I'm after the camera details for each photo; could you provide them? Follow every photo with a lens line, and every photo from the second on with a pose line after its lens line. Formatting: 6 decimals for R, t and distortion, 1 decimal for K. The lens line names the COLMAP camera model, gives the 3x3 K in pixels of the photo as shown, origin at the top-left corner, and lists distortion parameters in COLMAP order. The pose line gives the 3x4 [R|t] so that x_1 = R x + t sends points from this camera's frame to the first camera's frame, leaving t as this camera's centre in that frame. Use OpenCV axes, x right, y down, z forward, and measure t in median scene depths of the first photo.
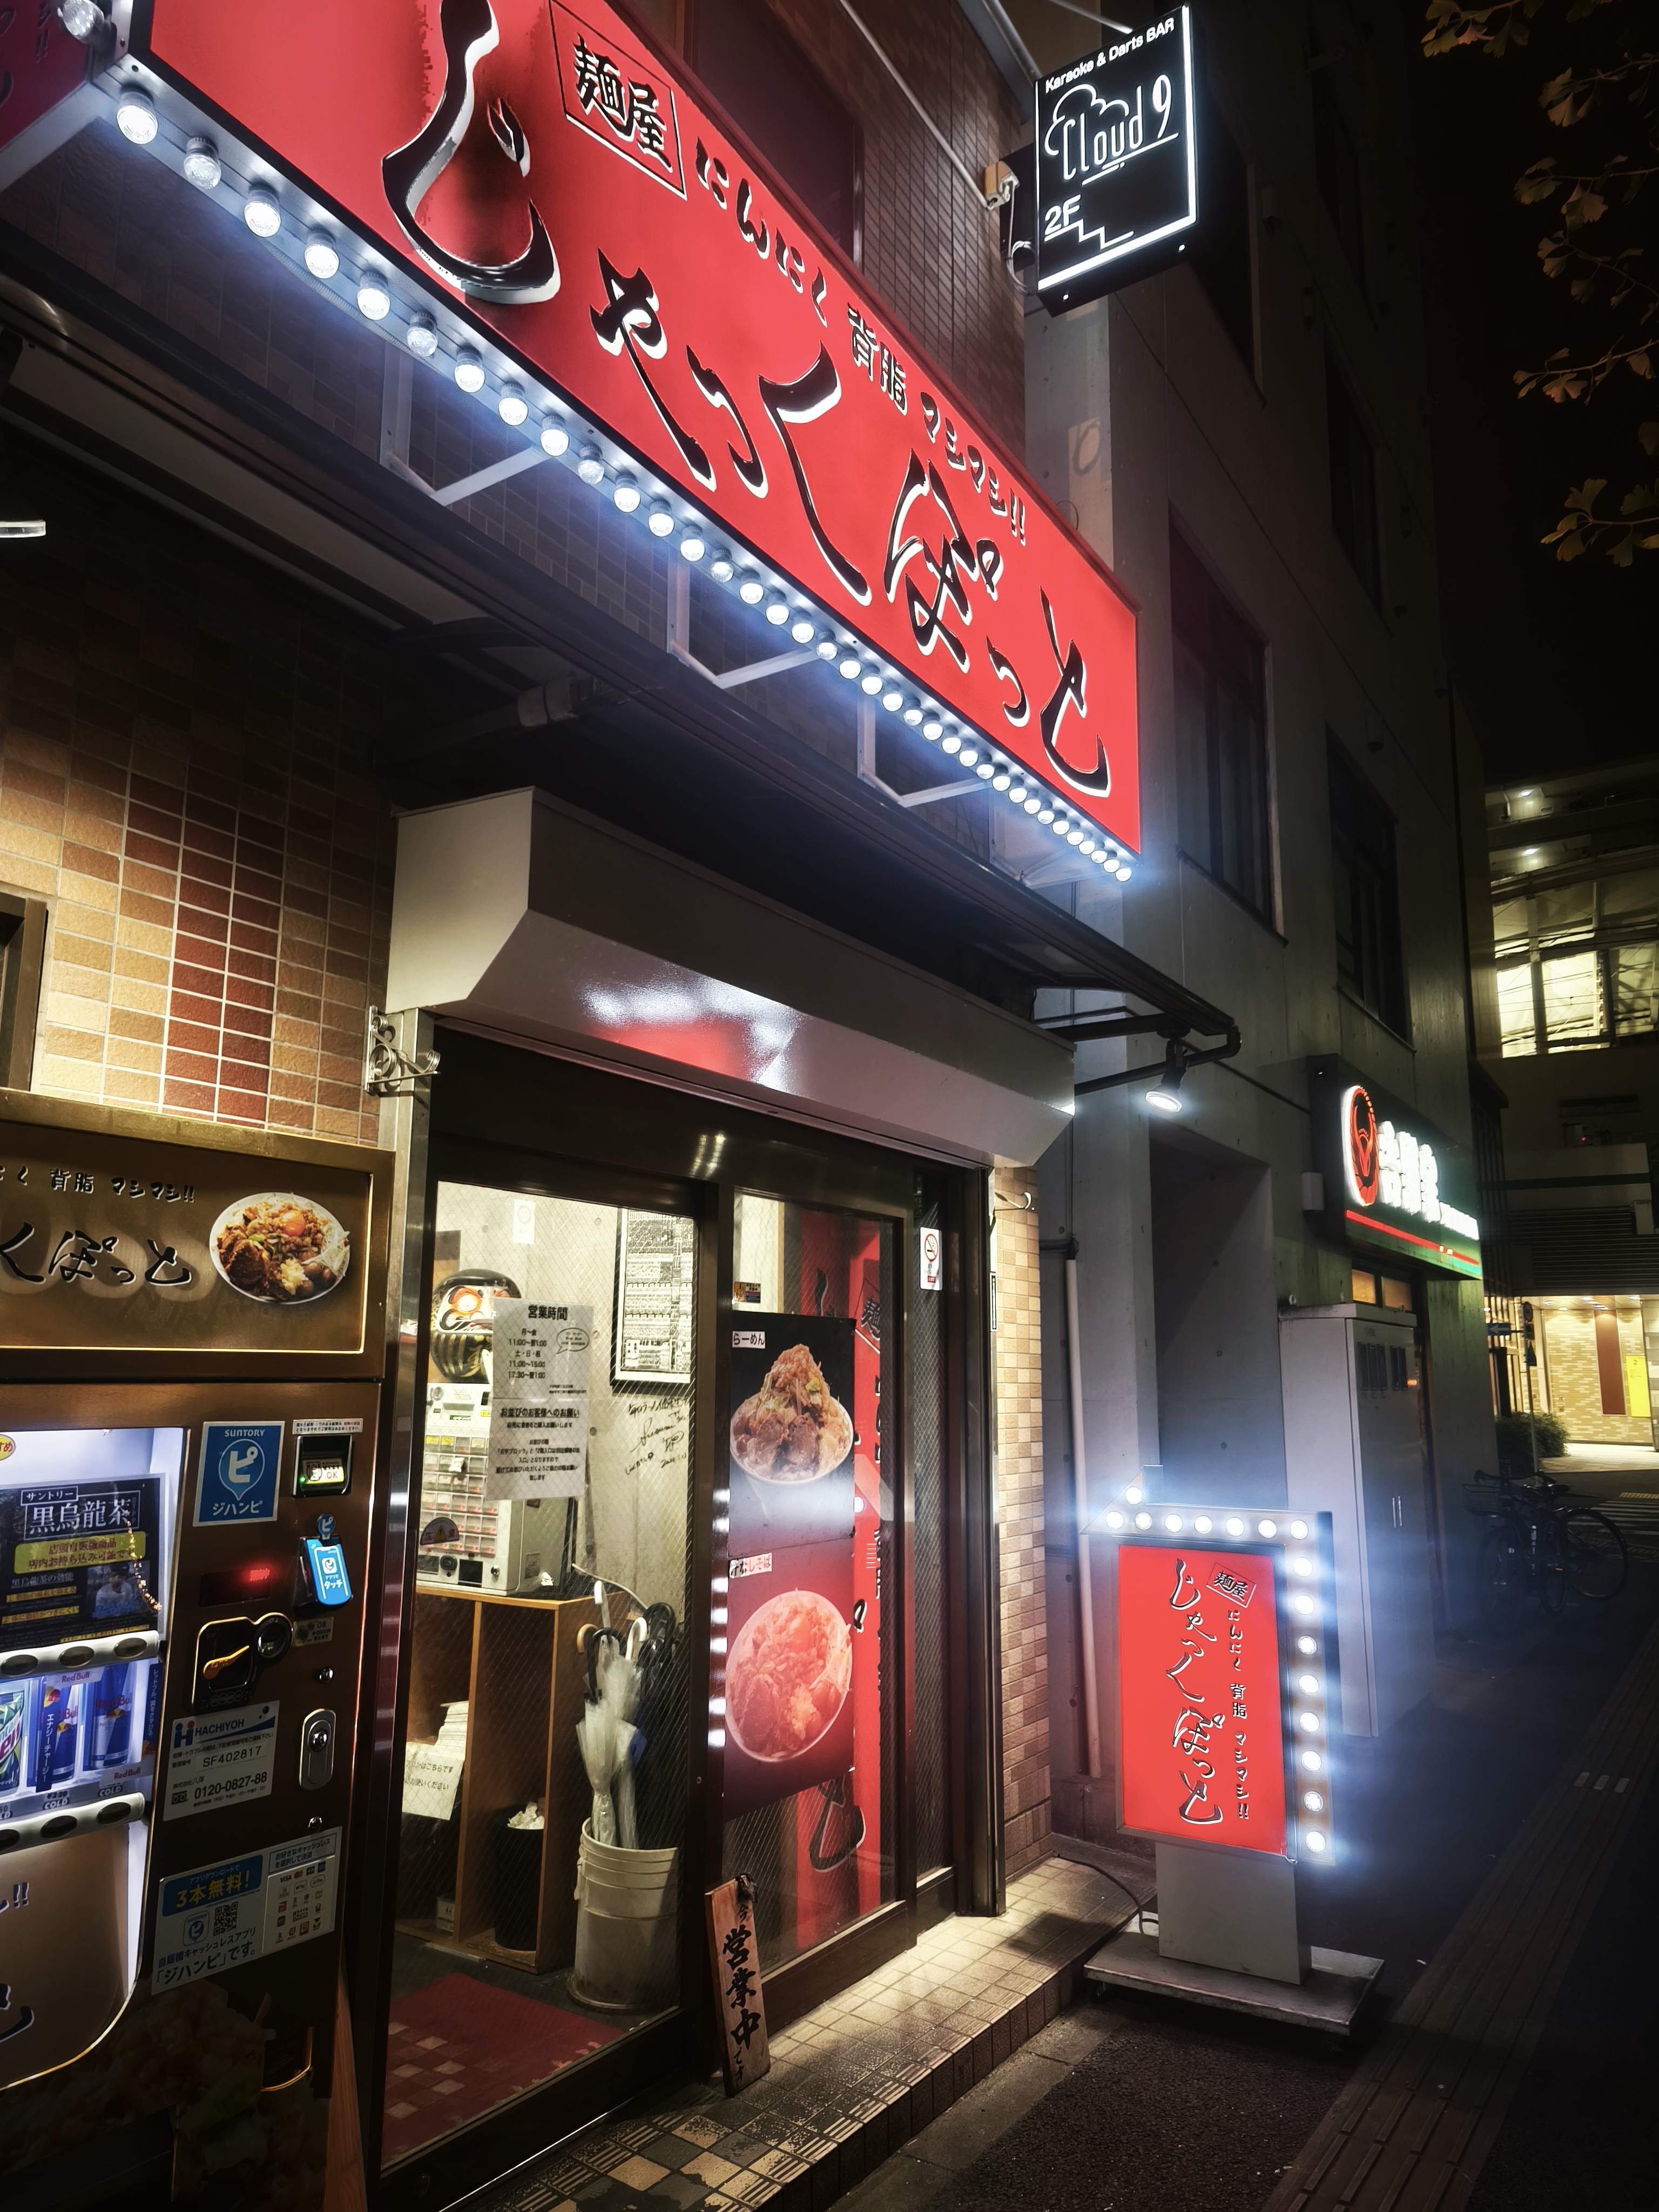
lens RADIAL K [[1467.2, 0, 826.8], [0, 1467.2, 1091.1], [0, 0, 1]] dist [0.049910, -0.055455]
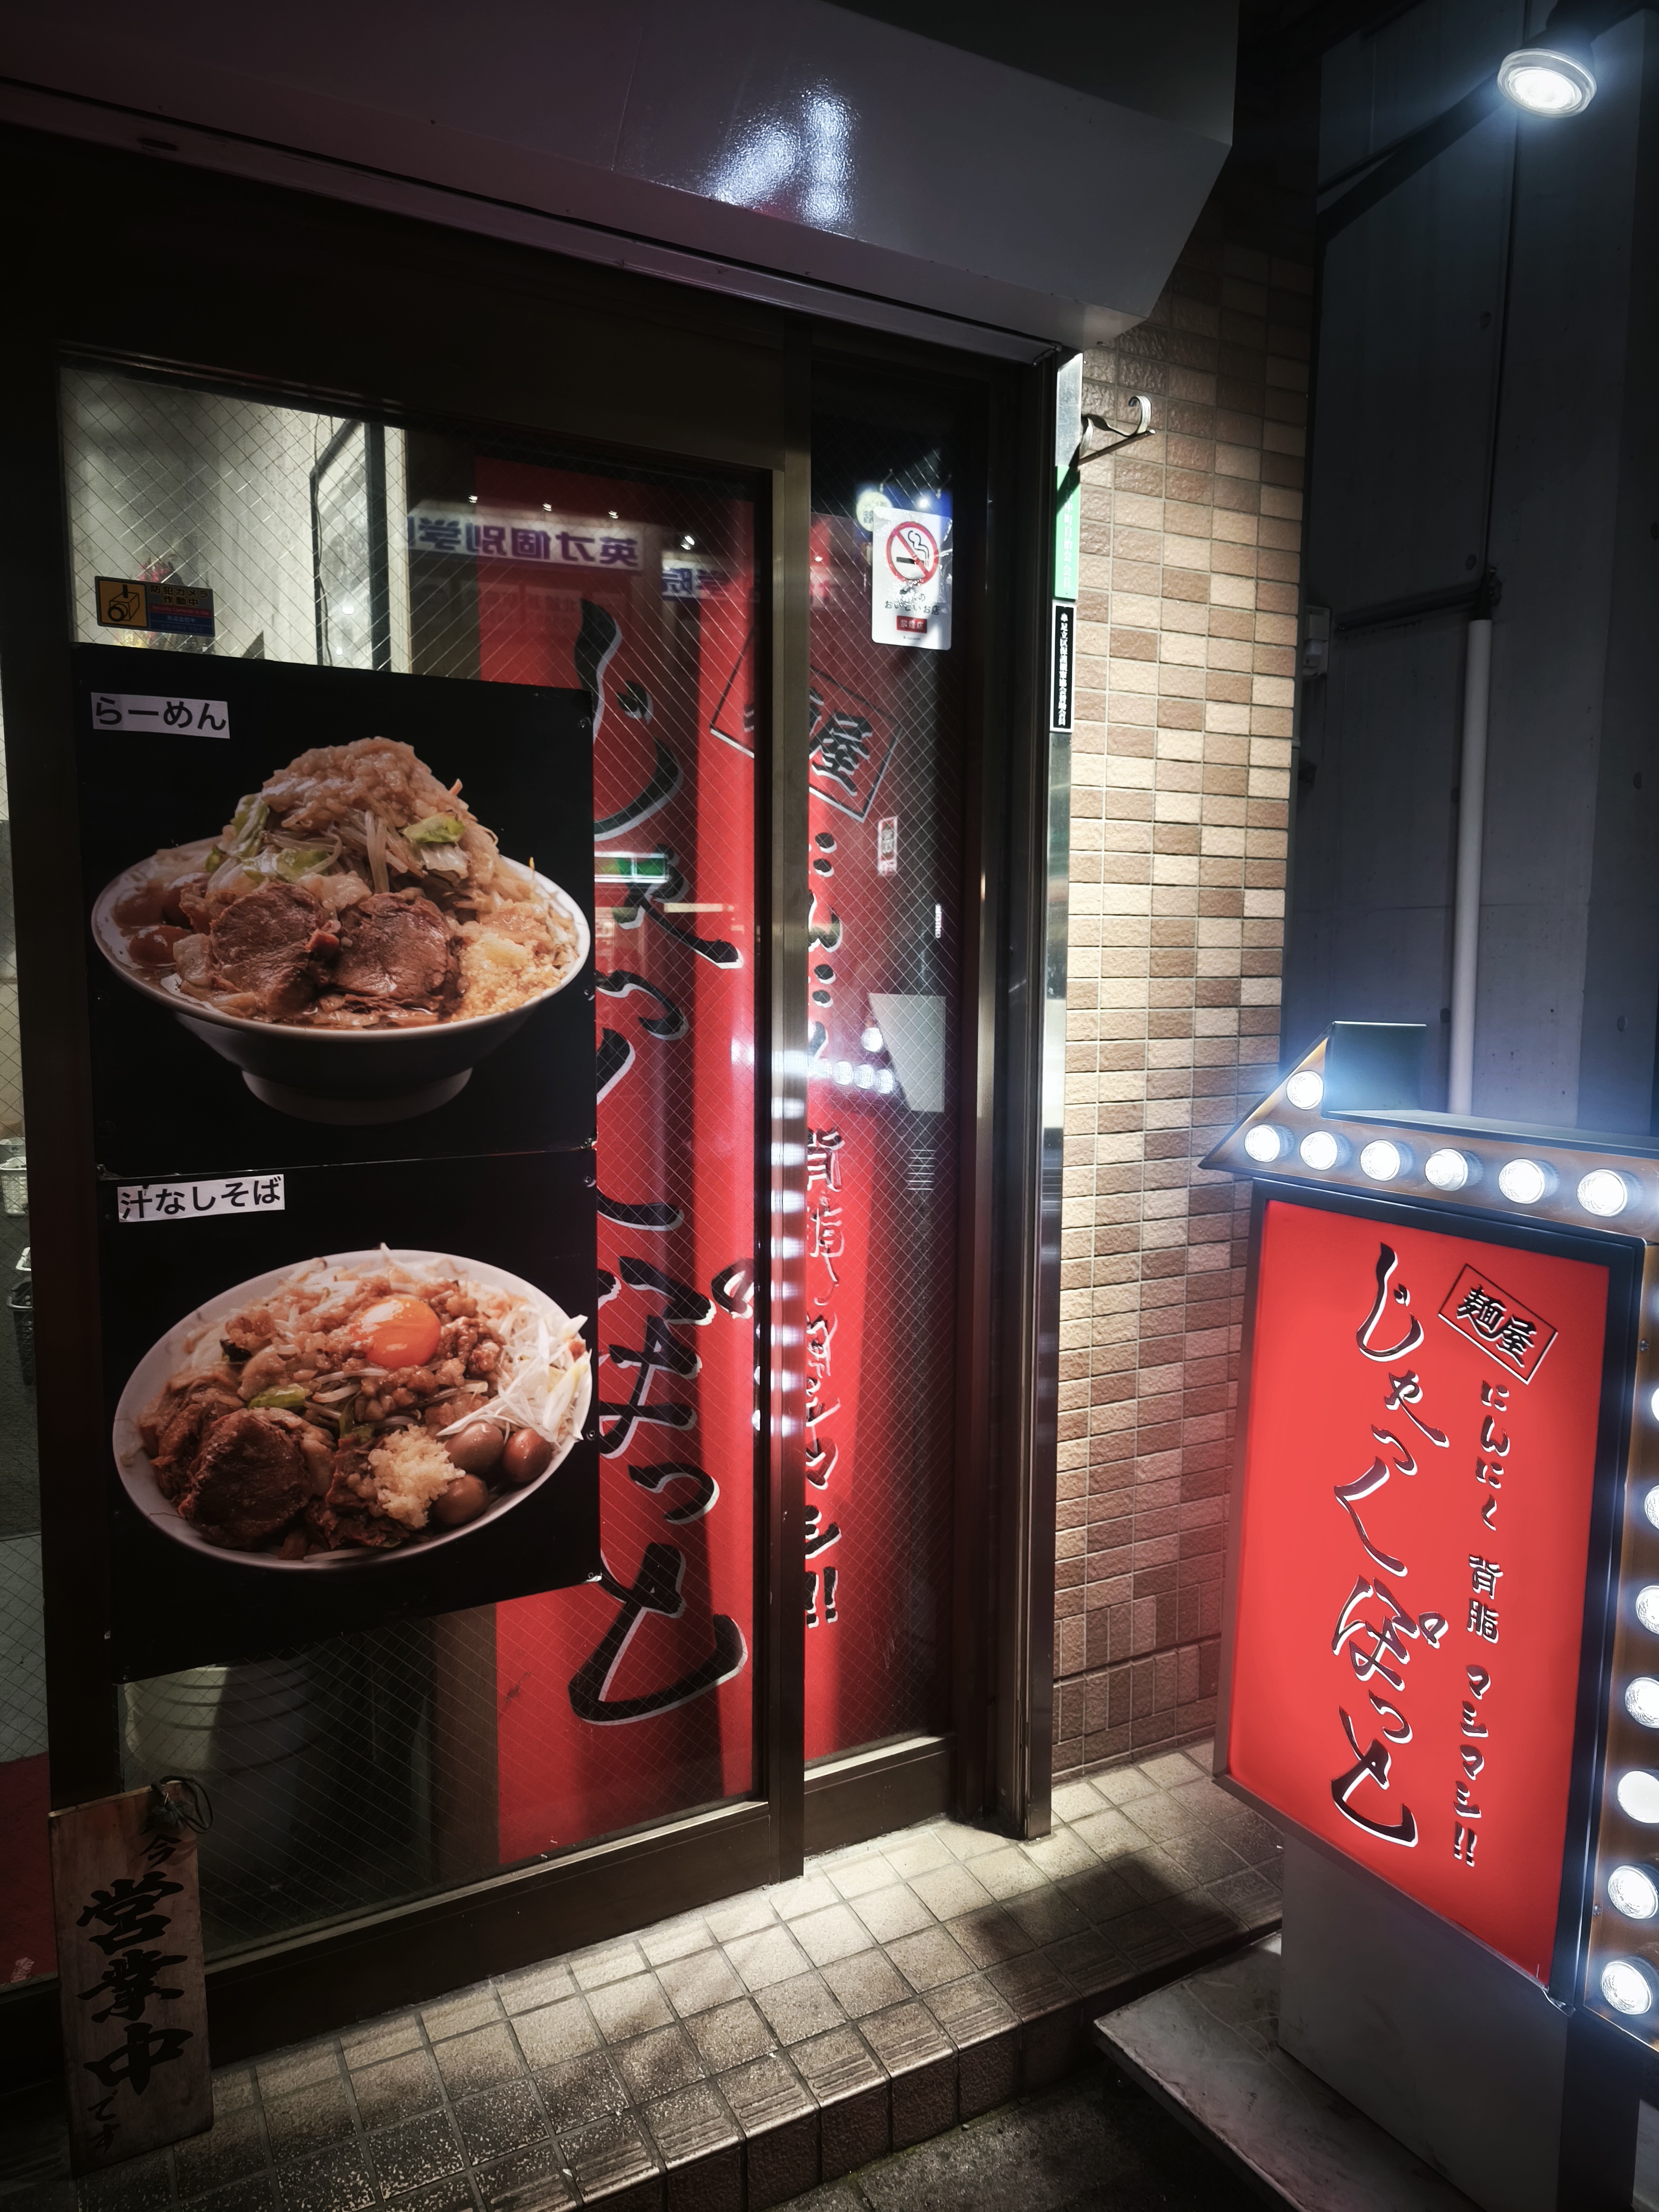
lens RADIAL K [[1467.2, 0, 826.8], [0, 1467.2, 1091.1], [0, 0, 1]] dist [0.049910, -0.055455]
pose [[0.878082, 0.044249, -0.476460, 0.329493], [0.093179, 0.960843, 0.260955, 0.175221], [0.469350, -0.273536, 0.839576, 0.670916]]
